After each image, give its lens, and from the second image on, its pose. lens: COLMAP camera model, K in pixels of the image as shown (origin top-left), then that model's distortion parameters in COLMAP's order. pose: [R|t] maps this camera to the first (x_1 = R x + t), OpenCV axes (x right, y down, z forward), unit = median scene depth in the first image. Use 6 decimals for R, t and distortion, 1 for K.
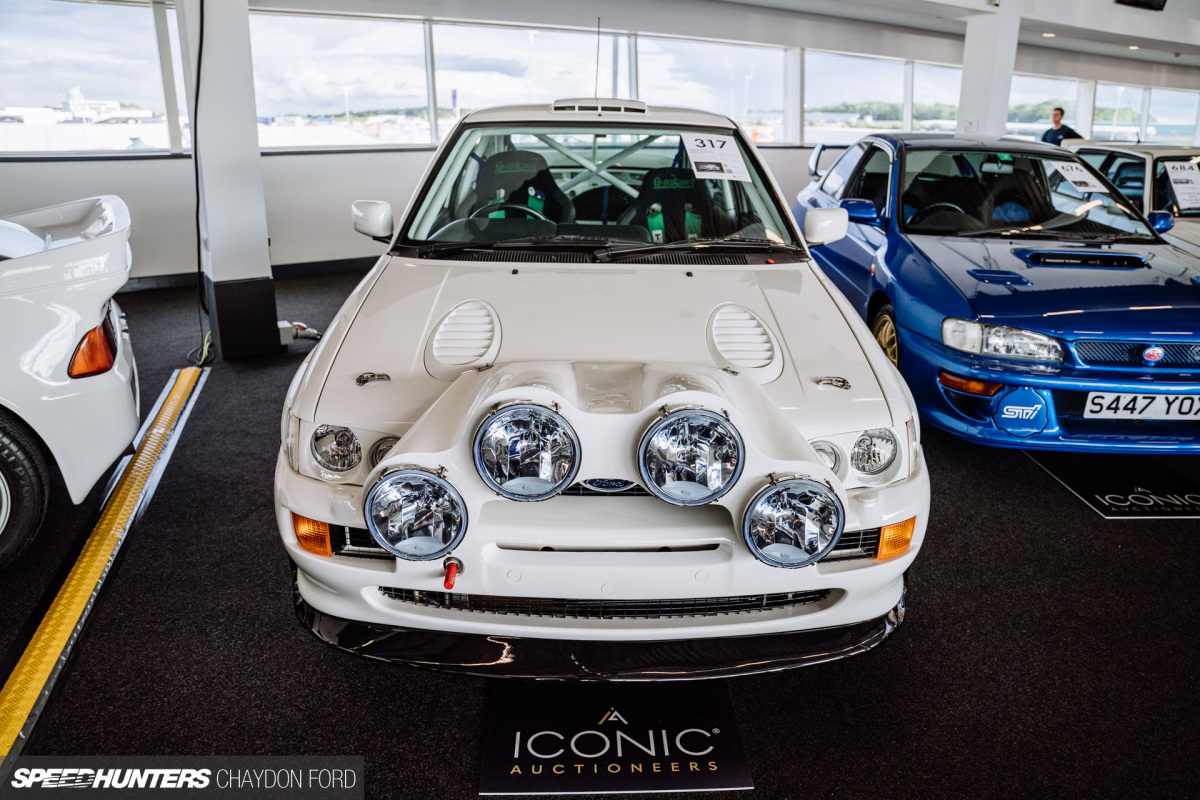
lens RADIAL K [[861.8, 0, 600.8], [0, 861.8, 405.0], [0, 0, 1]] dist [-0.083616, 0.000994]
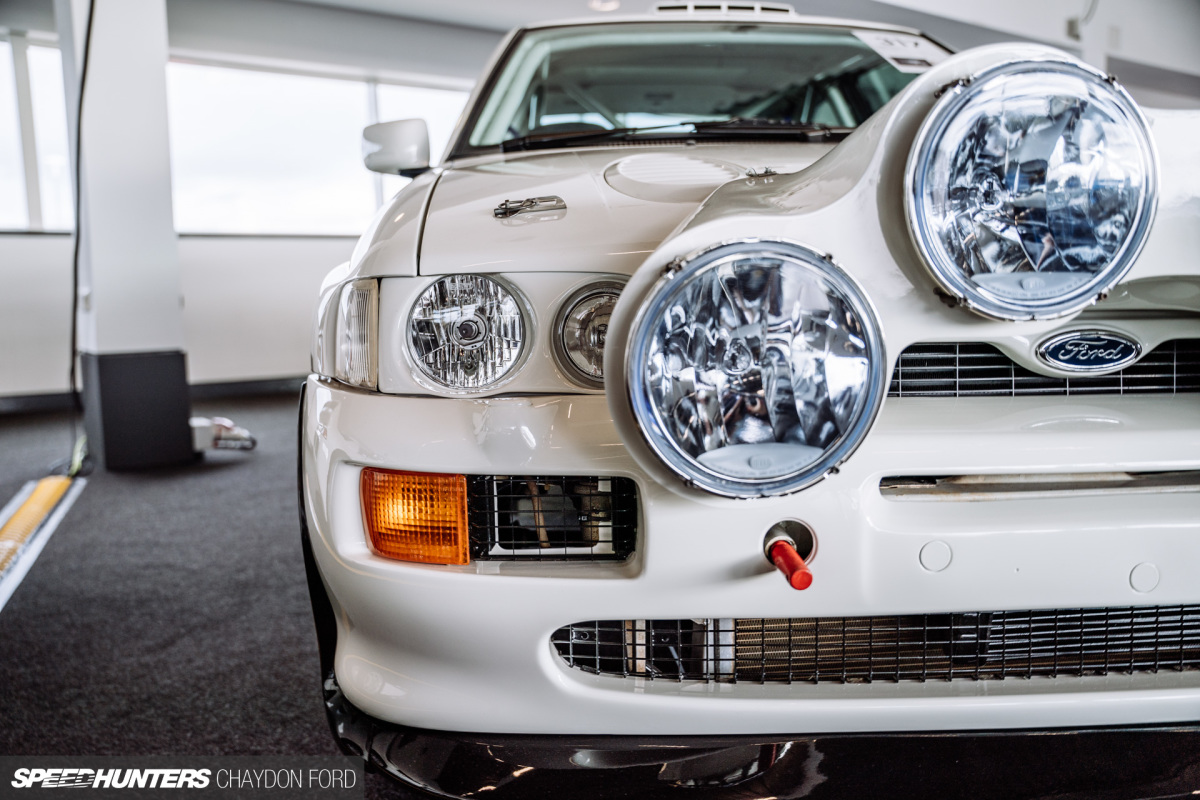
lens RADIAL K [[1069.0, 0, 602.3], [0, 1069.0, 395.8], [0, 0, 1]] dist [-0.050287, 0.057411]
pose [[0.998184, -0.036854, 0.047646, -0.160959], [0.045819, 0.978019, -0.203421, 0.123486], [-0.039102, 0.205235, 0.977931, 0.275589]]
